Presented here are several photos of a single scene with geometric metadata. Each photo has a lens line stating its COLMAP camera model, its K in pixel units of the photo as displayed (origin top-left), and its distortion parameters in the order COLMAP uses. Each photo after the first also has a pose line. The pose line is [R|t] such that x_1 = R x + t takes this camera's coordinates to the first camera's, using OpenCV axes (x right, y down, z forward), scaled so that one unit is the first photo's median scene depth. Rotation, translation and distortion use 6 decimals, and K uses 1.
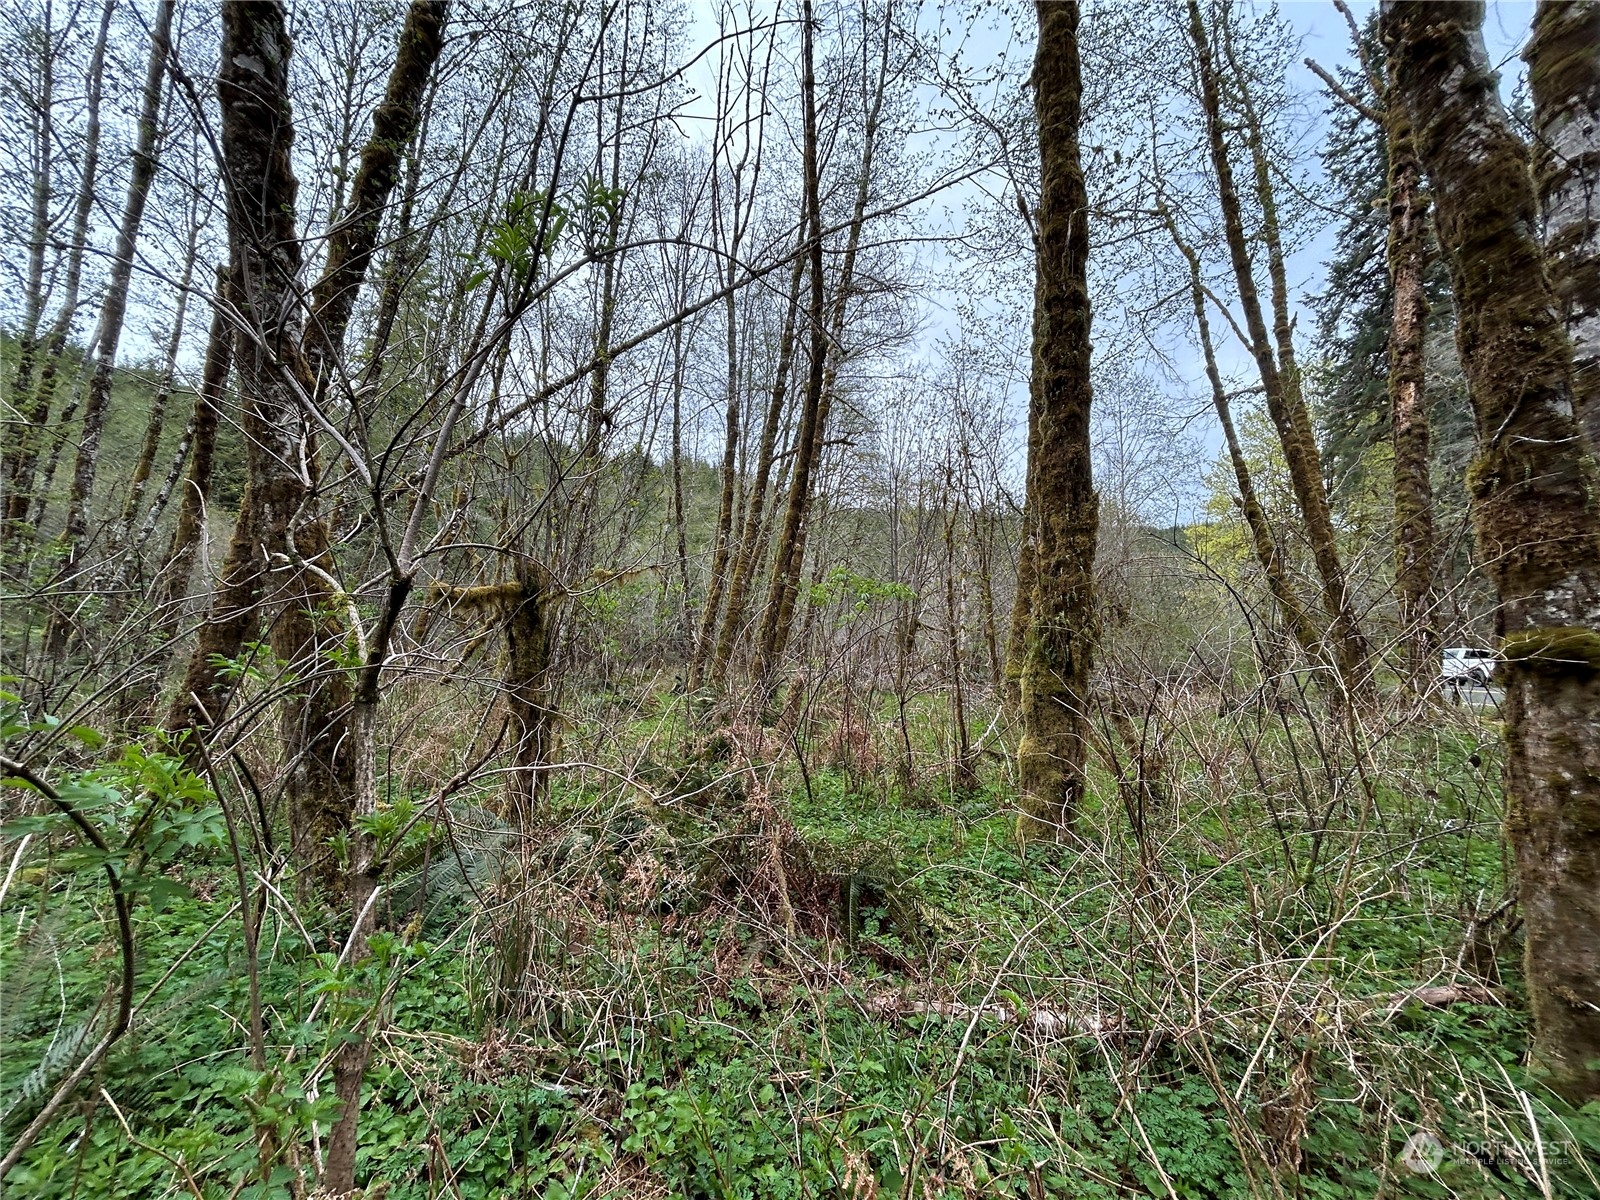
lens RADIAL K [[640.9, 0, 799.8], [0, 640.9, 601.3], [0, 0, 1]] dist [-0.002732, 0.000437]
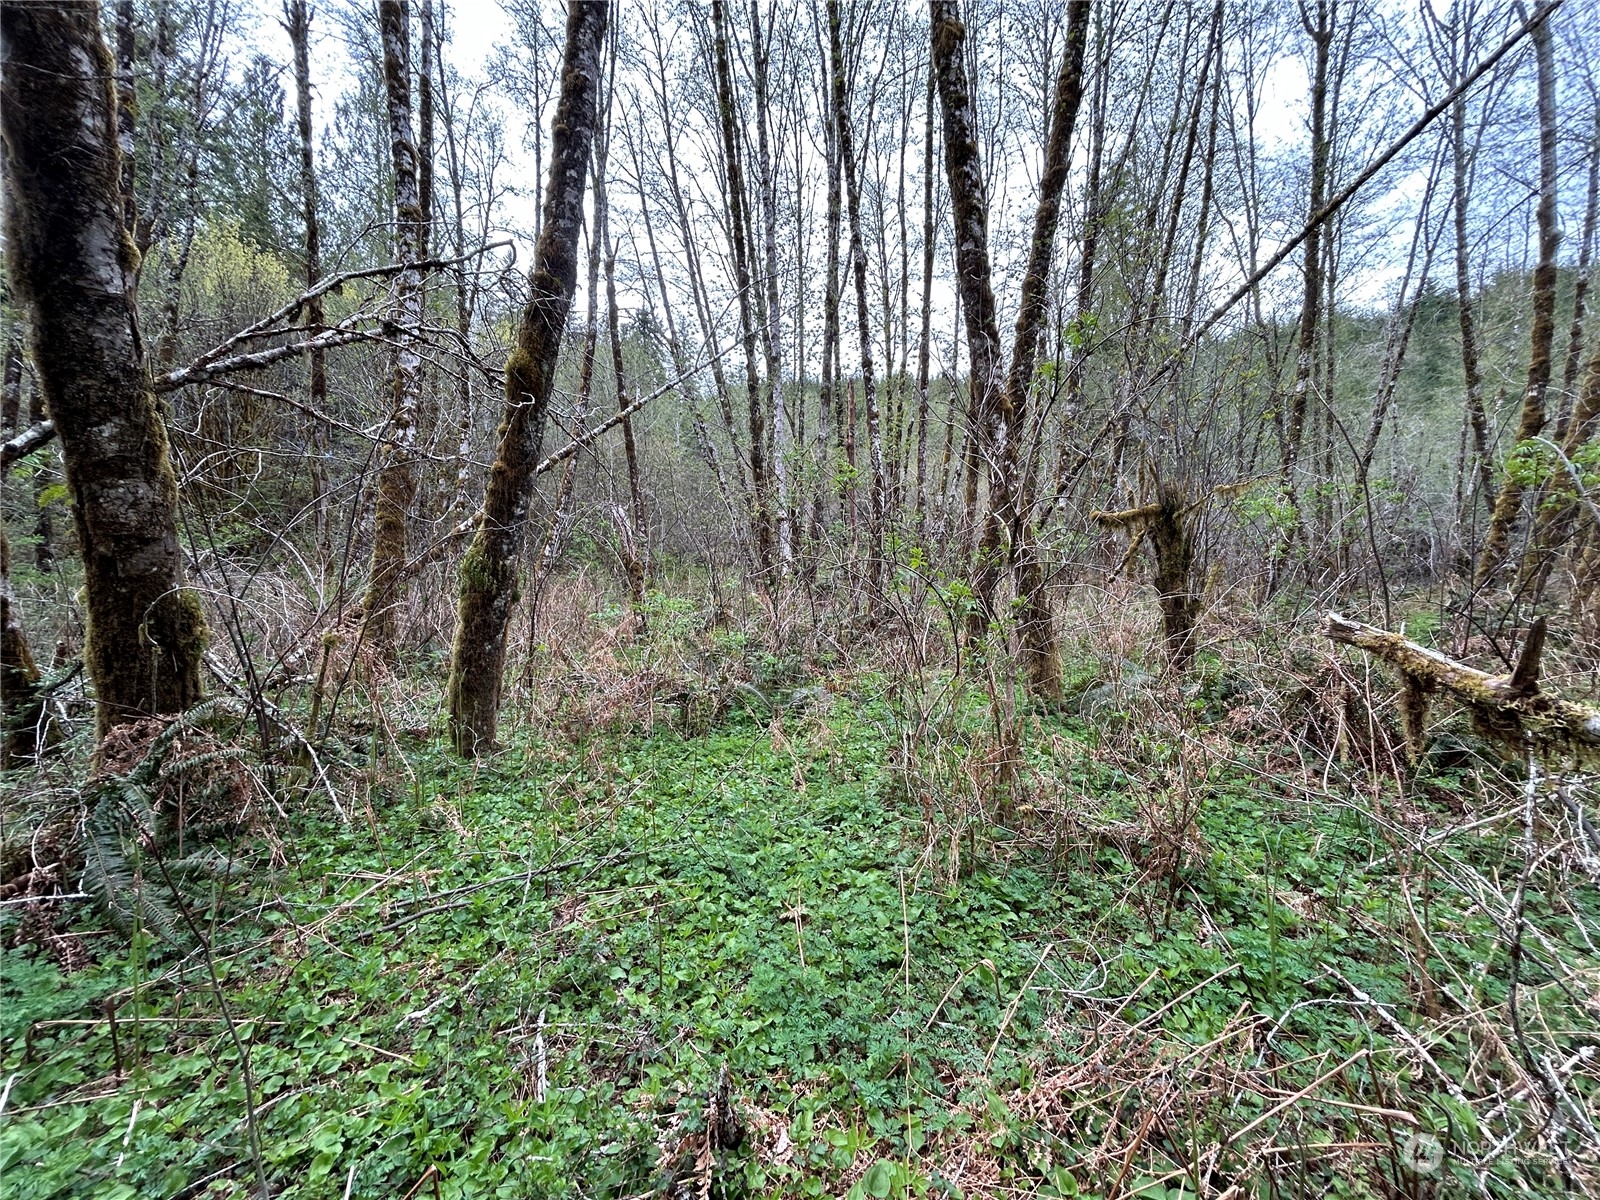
lens RADIAL K [[640.9, 0, 795.6], [0, 640.9, 597.6], [0, 0, 1]] dist [-0.002732, 0.000437]
pose [[0.500766, -0.001801, -0.865581, 0.085103], [0.098692, 0.993595, 0.055029, 0.004336], [0.859938, -0.112983, 0.497736, -0.081121]]
